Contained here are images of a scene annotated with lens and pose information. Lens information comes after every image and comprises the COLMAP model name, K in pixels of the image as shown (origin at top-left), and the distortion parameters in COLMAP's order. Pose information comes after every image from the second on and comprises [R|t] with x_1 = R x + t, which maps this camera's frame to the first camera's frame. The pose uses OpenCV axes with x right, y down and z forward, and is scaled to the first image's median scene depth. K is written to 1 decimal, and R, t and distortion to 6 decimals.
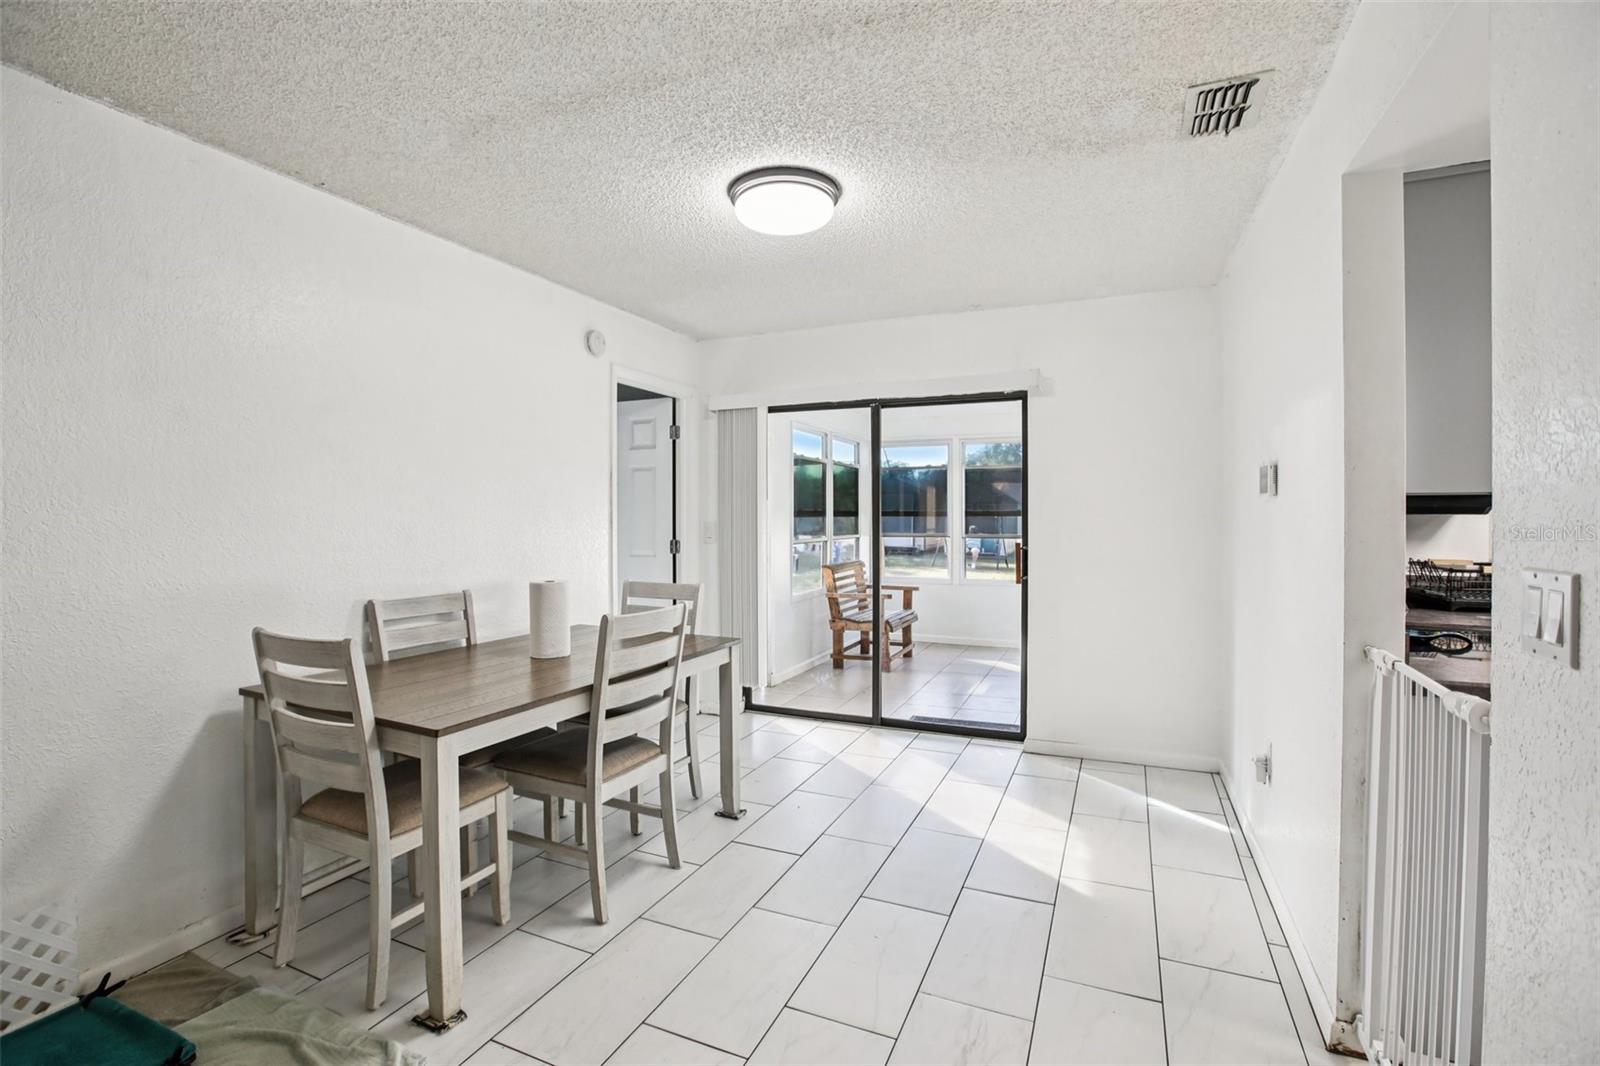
lens RADIAL K [[737.3, 0, 781.8], [0, 737.3, 538.8], [0, 0, 1]] dist [0.002489, 0.000770]
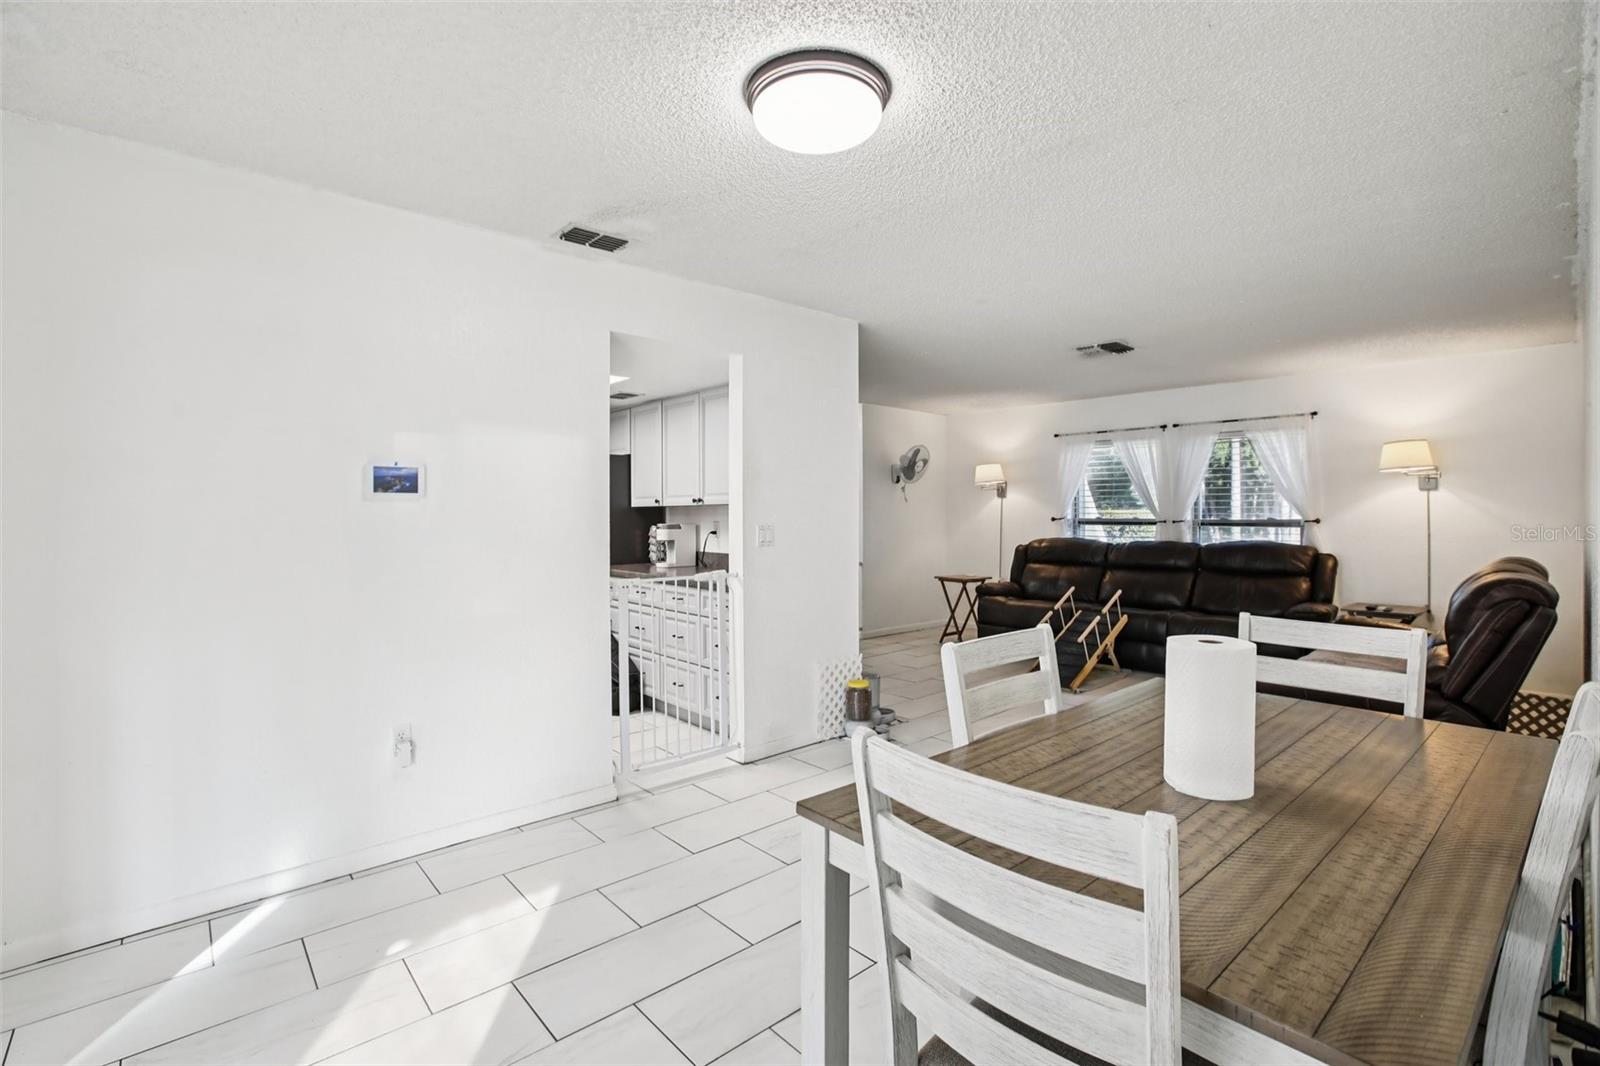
lens RADIAL K [[724.1, 0, 799.2], [0, 724.1, 514.4], [0, 0, 1]] dist [-0.060581, 0.026163]
pose [[-0.921921, 0.000724, 0.387376, -0.290218], [0.015794, 0.999237, 0.035721, -0.065048], [-0.387055, 0.039051, -0.921229, 1.845602]]
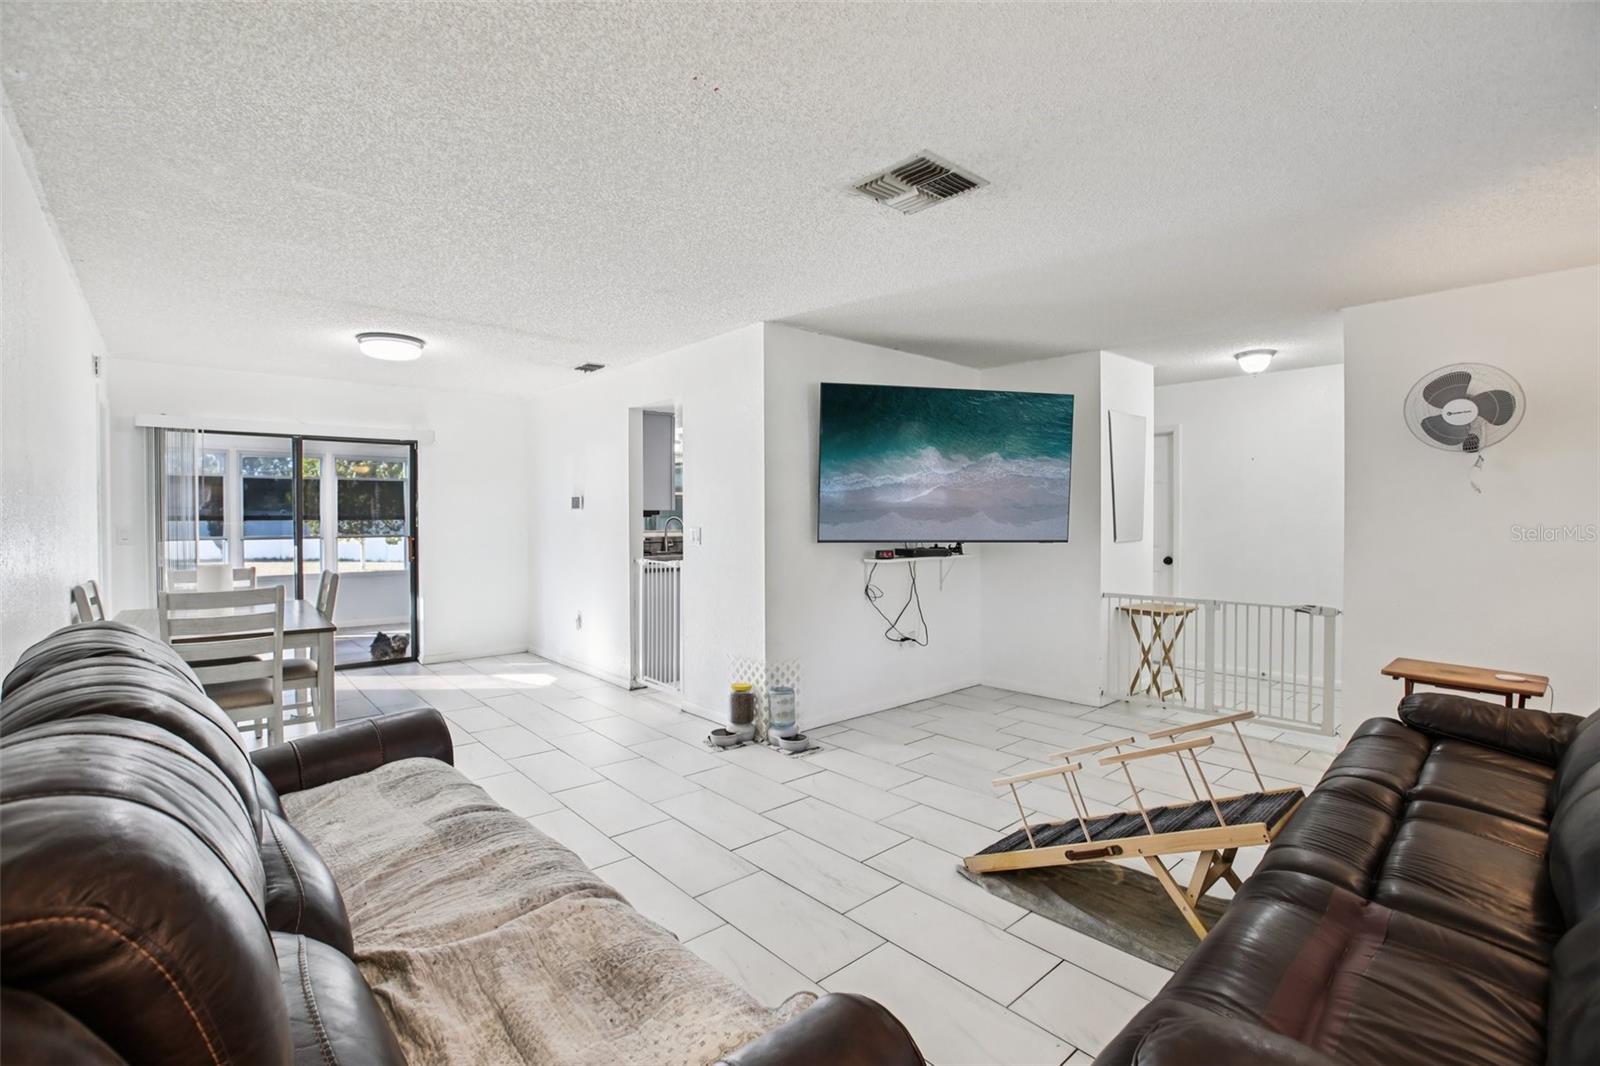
lens RADIAL K [[724.1, 0, 799.2], [0, 724.1, 514.4], [0, 0, 1]] dist [-0.060581, 0.026163]
pose [[0.378511, 0.001444, 0.925596, -1.204404], [0.034227, 0.999293, -0.015556, 0.018284], [-0.924964, 0.037569, 0.378194, -0.528438]]
